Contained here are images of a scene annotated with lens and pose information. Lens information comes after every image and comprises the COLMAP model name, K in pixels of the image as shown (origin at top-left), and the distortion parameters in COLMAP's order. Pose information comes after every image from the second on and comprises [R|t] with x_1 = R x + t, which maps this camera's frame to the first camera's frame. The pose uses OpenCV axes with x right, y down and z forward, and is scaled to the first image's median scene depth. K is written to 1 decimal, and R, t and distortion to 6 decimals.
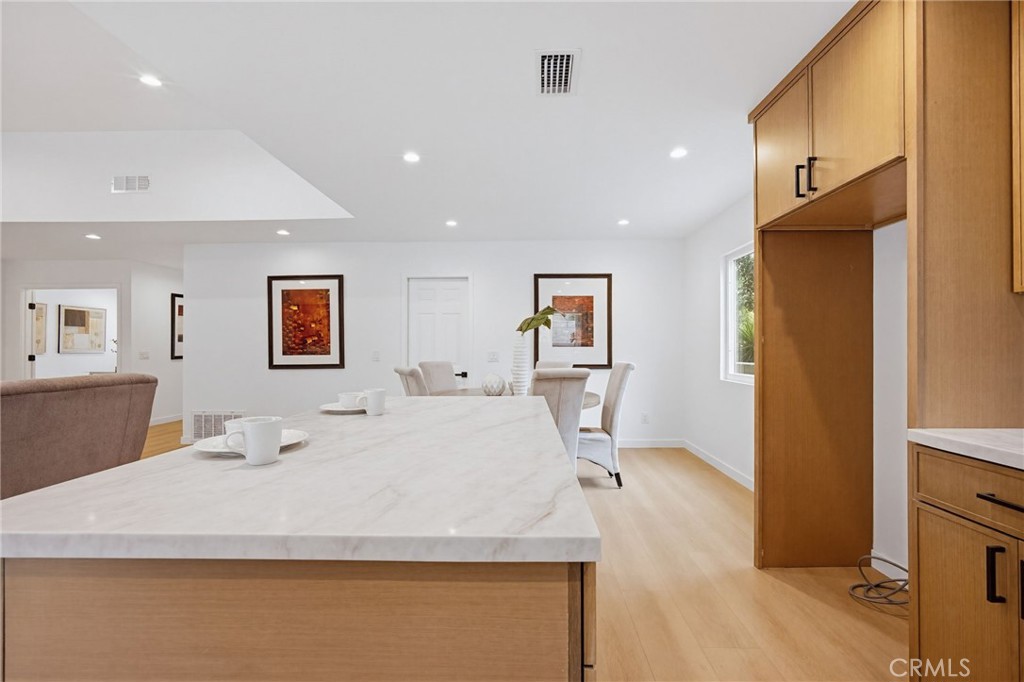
lens RADIAL K [[445.5, 0, 514.8], [0, 445.5, 351.8], [0, 0, 1]] dist [-0.012600, 0.007427]
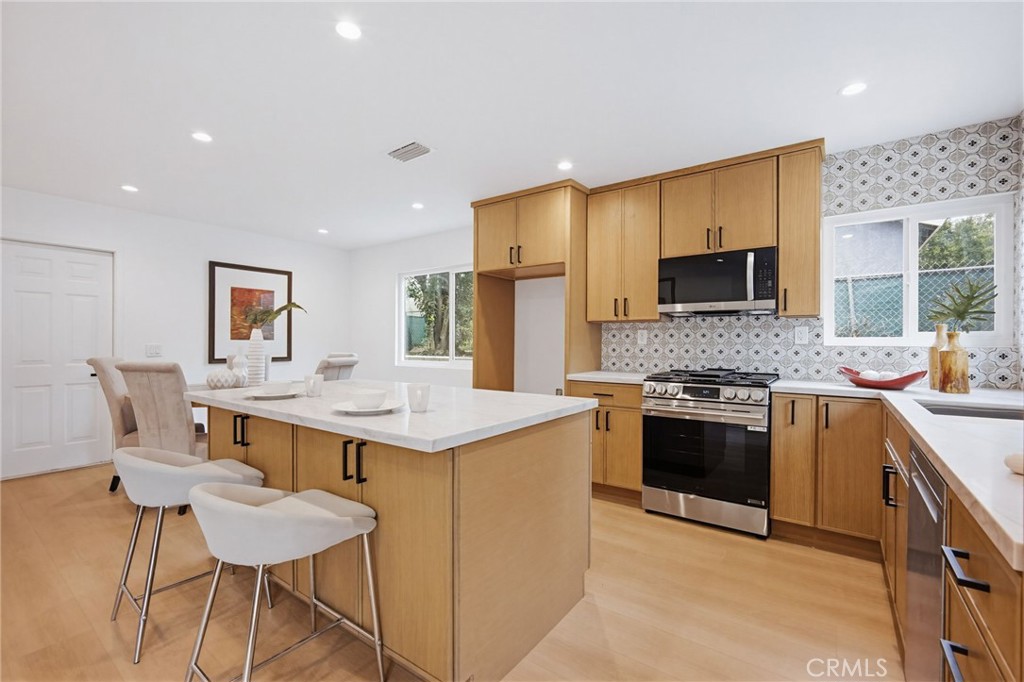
lens RADIAL K [[445.0, 0, 512.0], [0, 445.0, 341.0], [0, 0, 1]] dist [-0.003033, 0.000415]
pose [[0.572040, 0.005577, 0.820207, -0.785244], [0.004239, 0.999943, -0.009755, 0.007057], [-0.820215, 0.009057, 0.571984, -0.092308]]
